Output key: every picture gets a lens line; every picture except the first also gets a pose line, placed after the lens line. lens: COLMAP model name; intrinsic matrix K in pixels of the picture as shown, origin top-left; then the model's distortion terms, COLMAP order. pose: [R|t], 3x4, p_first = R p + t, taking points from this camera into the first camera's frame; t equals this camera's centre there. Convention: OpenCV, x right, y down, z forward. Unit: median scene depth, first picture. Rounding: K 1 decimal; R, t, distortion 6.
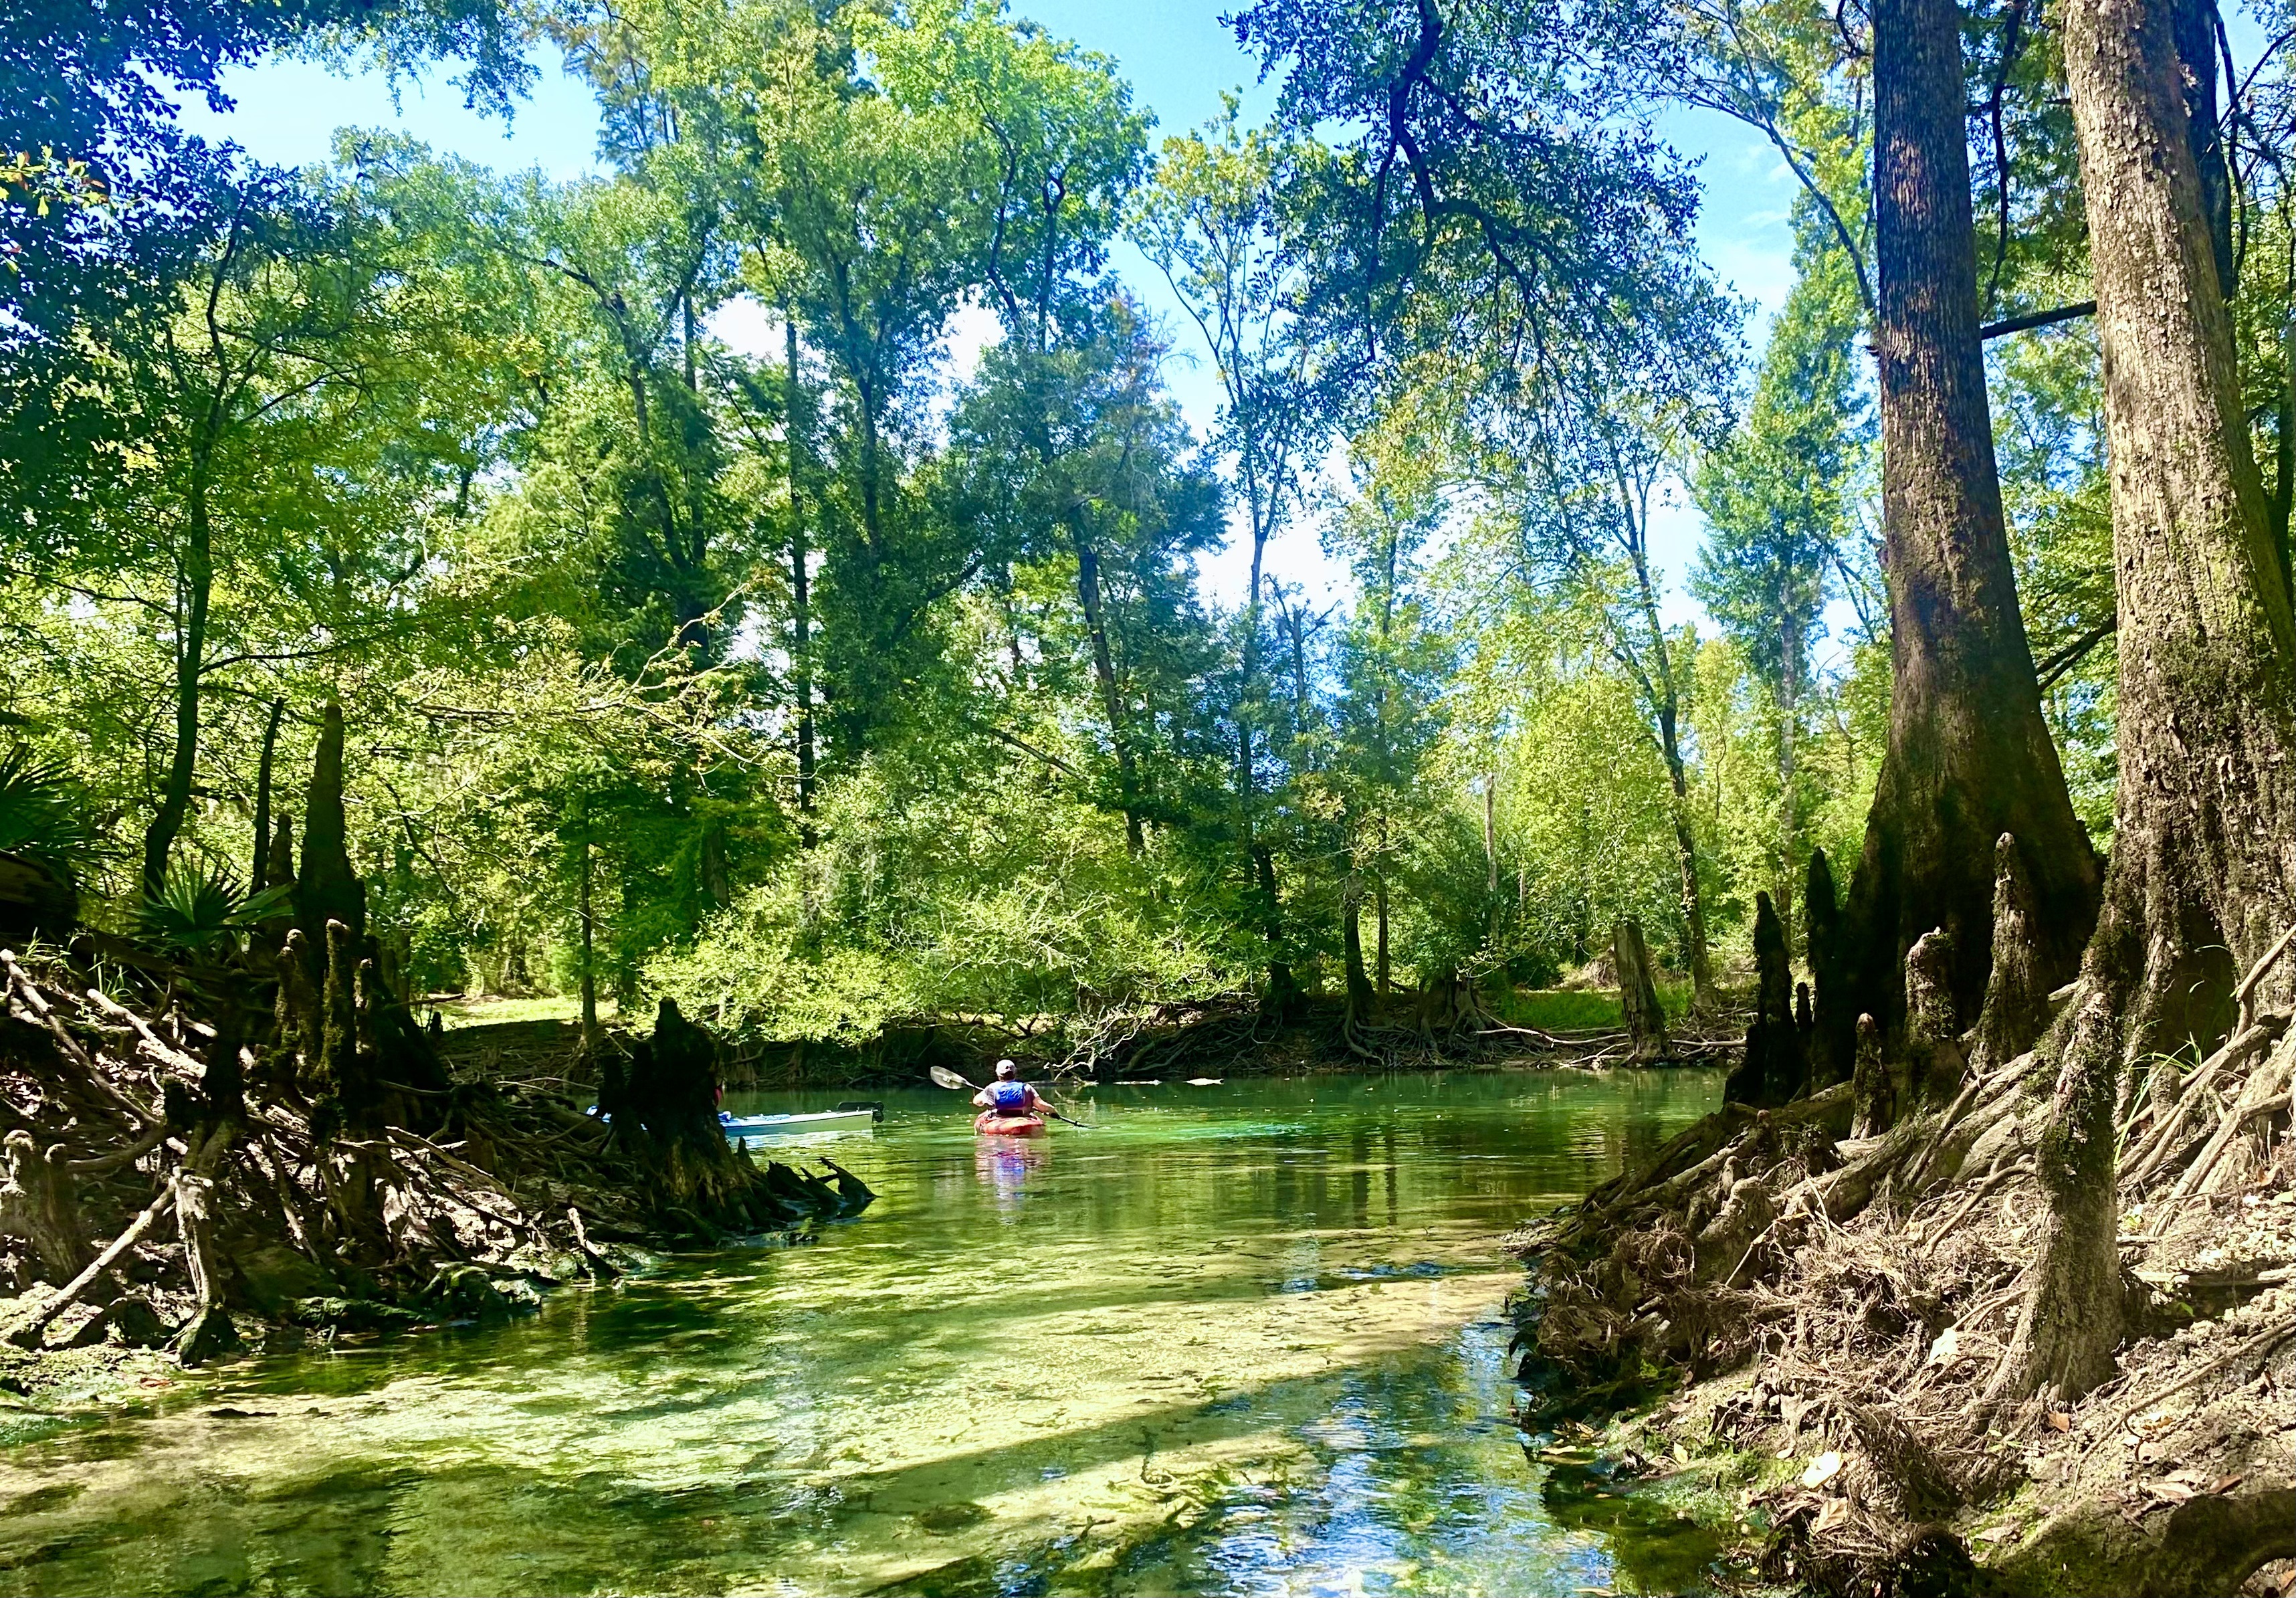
lens RADIAL K [[2079.9, 0, 1246.6], [0, 2079.9, 952.9], [0, 0, 1]] dist [0.162685, -0.431773]
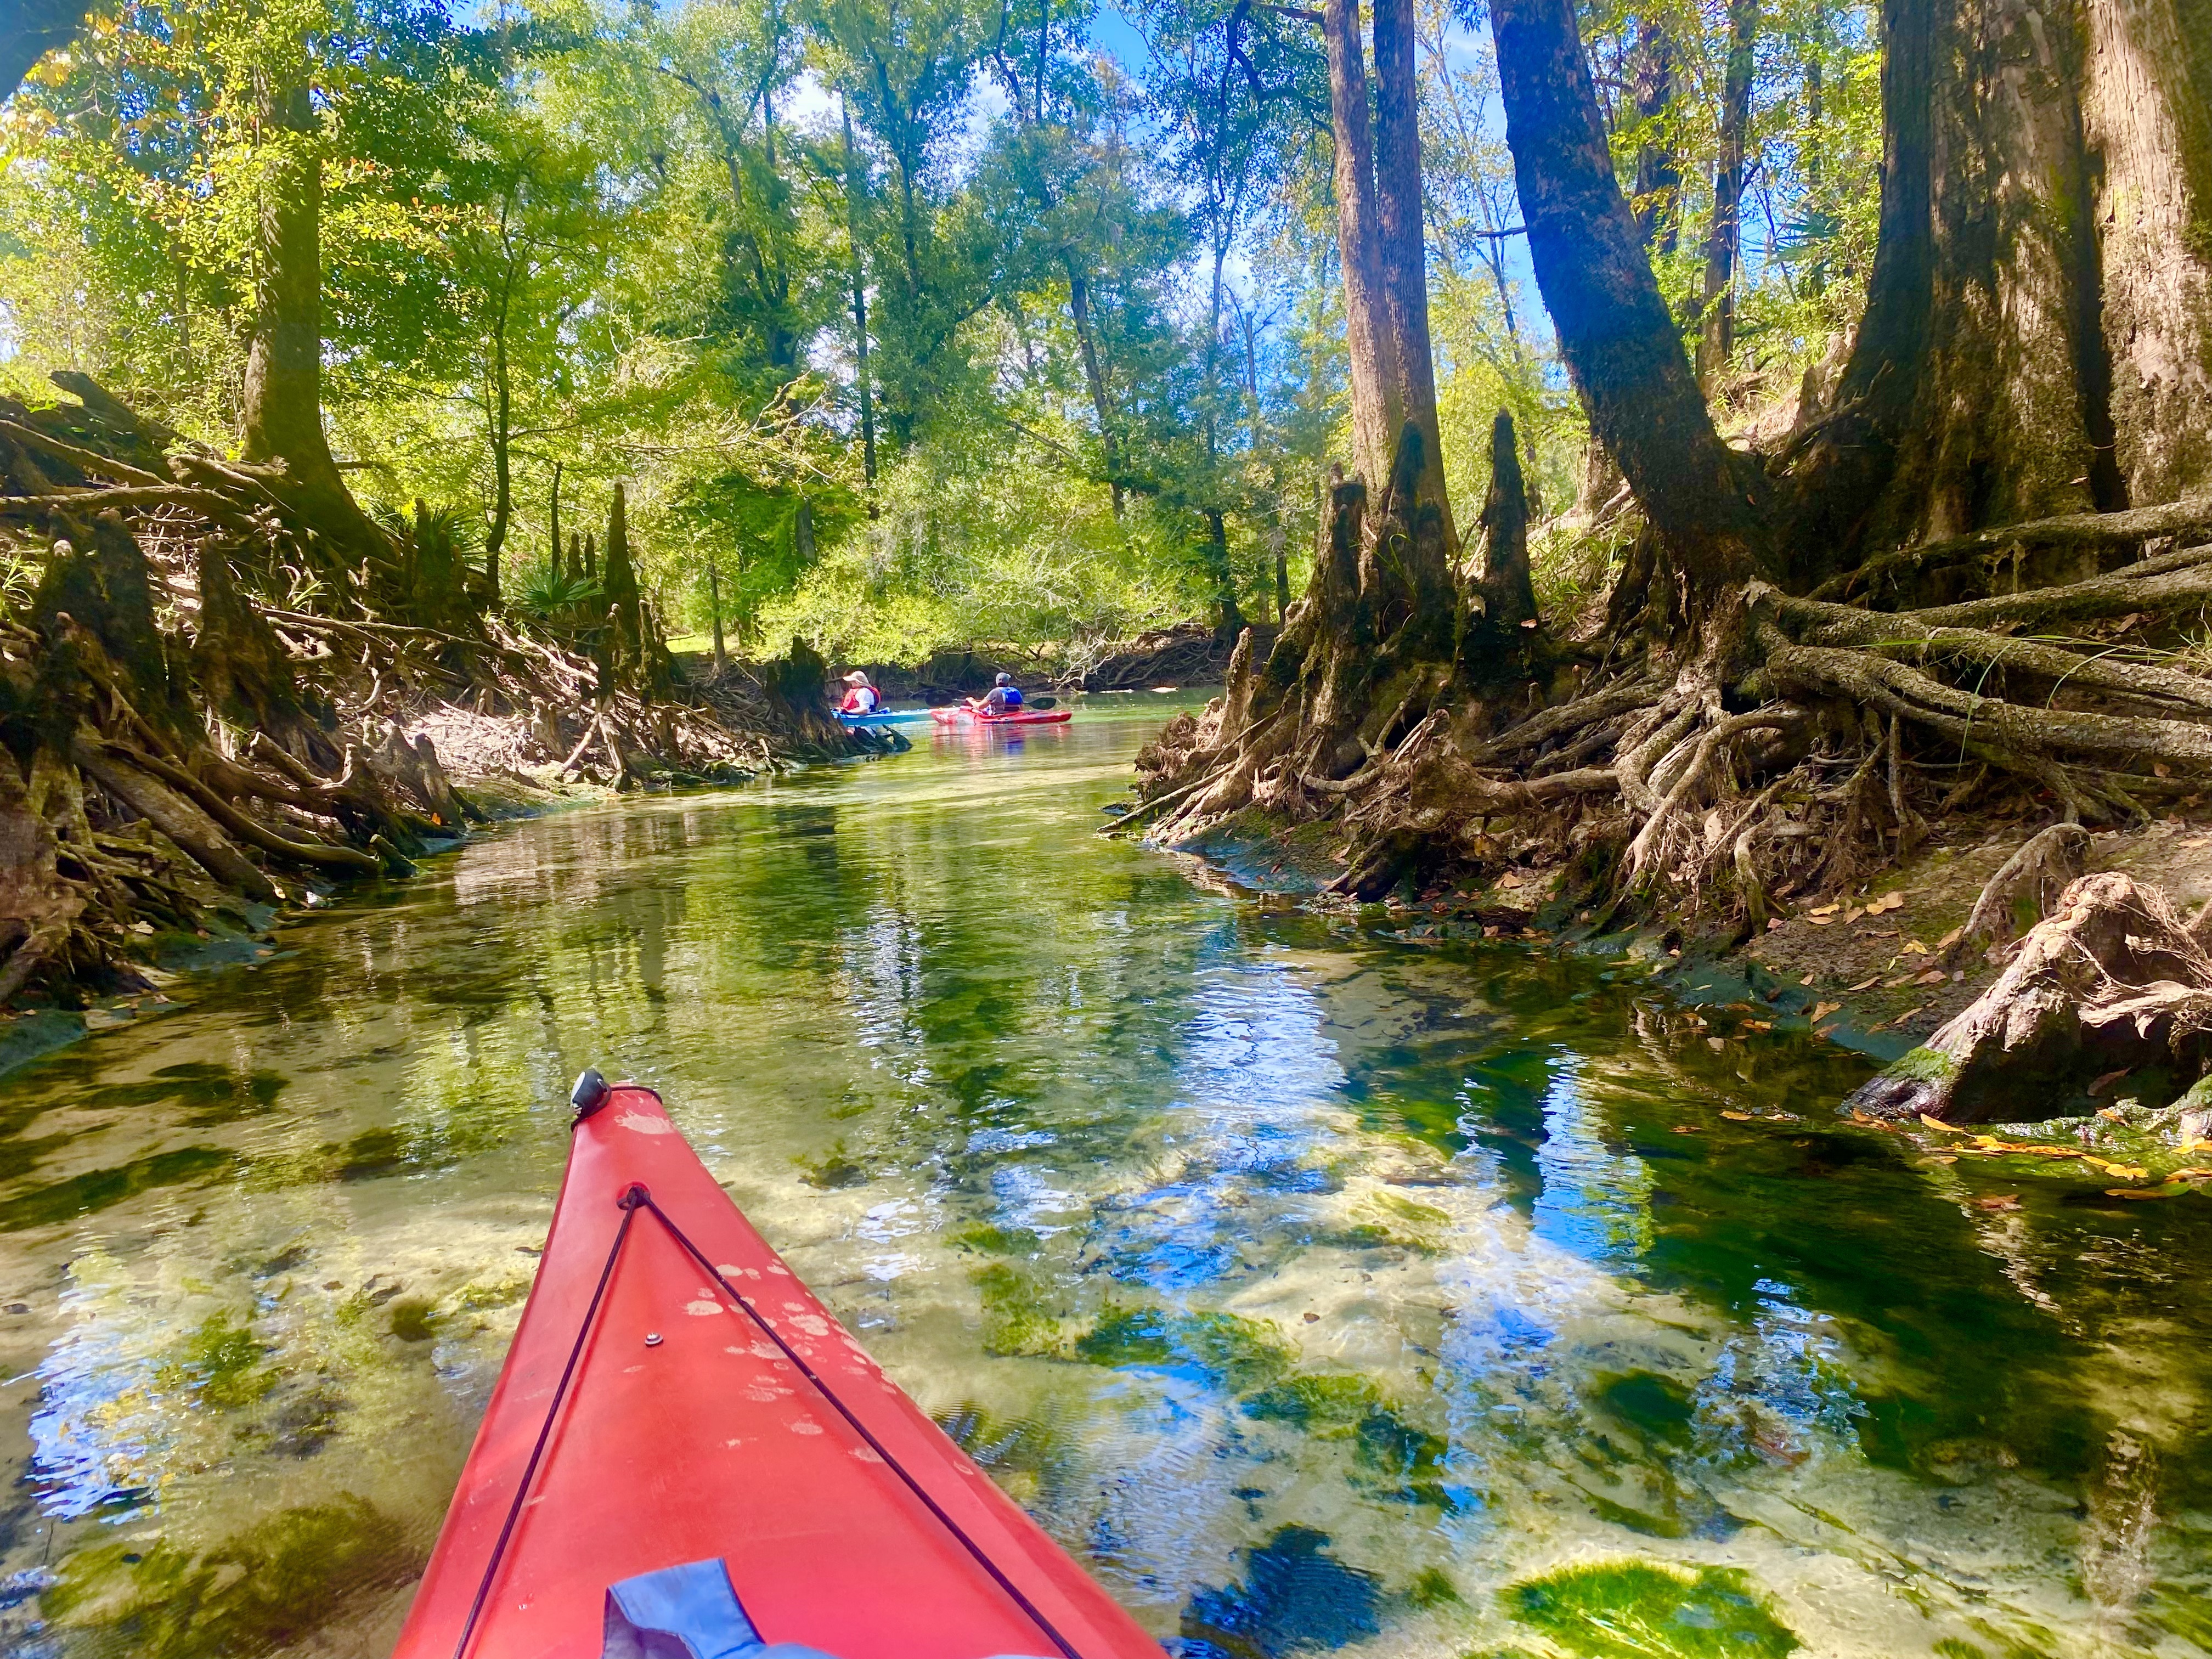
lens RADIAL K [[1688.0, 0, 1120.0], [0, 1688.0, 881.8], [0, 0, 1]] dist [0.003571, -0.058583]
pose [[0.997608, -0.007257, -0.068739, 0.020803], [0.018869, 0.985293, 0.169829, -0.002192], [0.066495, -0.170720, 0.983073, -0.090560]]
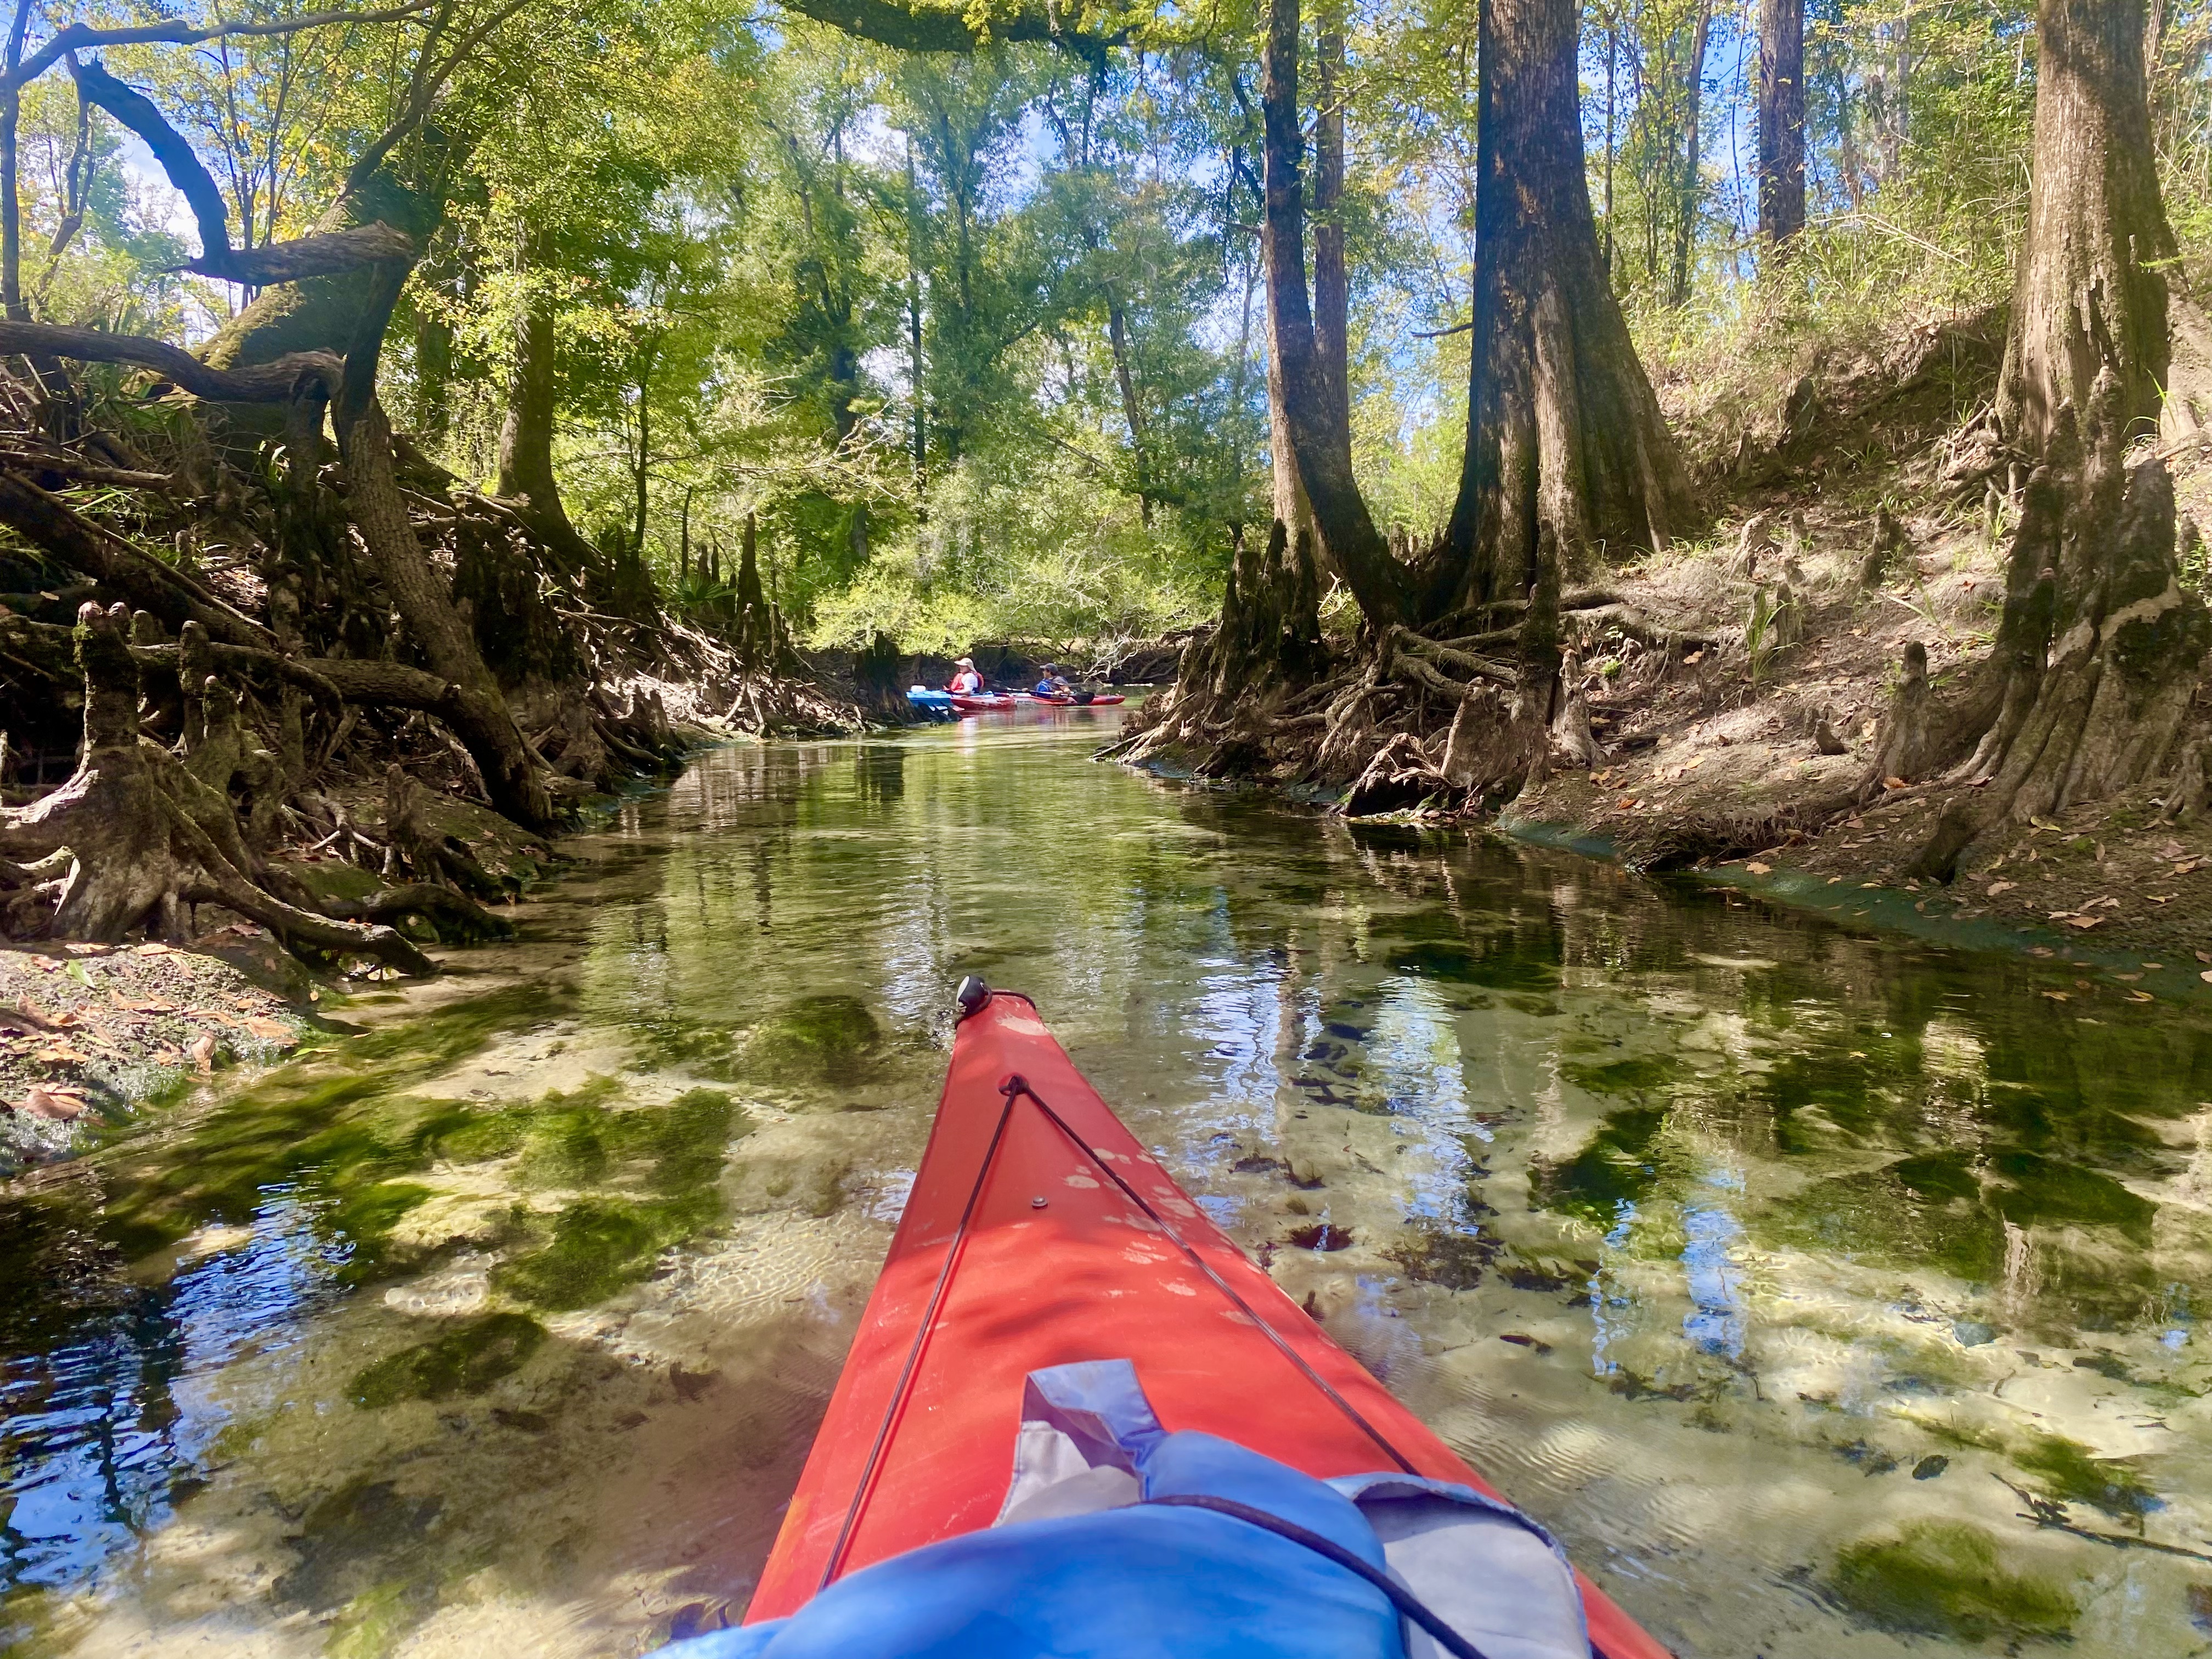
lens RADIAL K [[1659.4, 0, 1106.0], [0, 1659.4, 829.5], [0, 0, 1]] dist [0.005321, 0.000424]
pose [[0.995481, 0.021027, -0.092603, 0.031452], [-0.007583, 0.989664, 0.143208, -0.005007], [0.094657, -0.141859, 0.985351, -0.167071]]
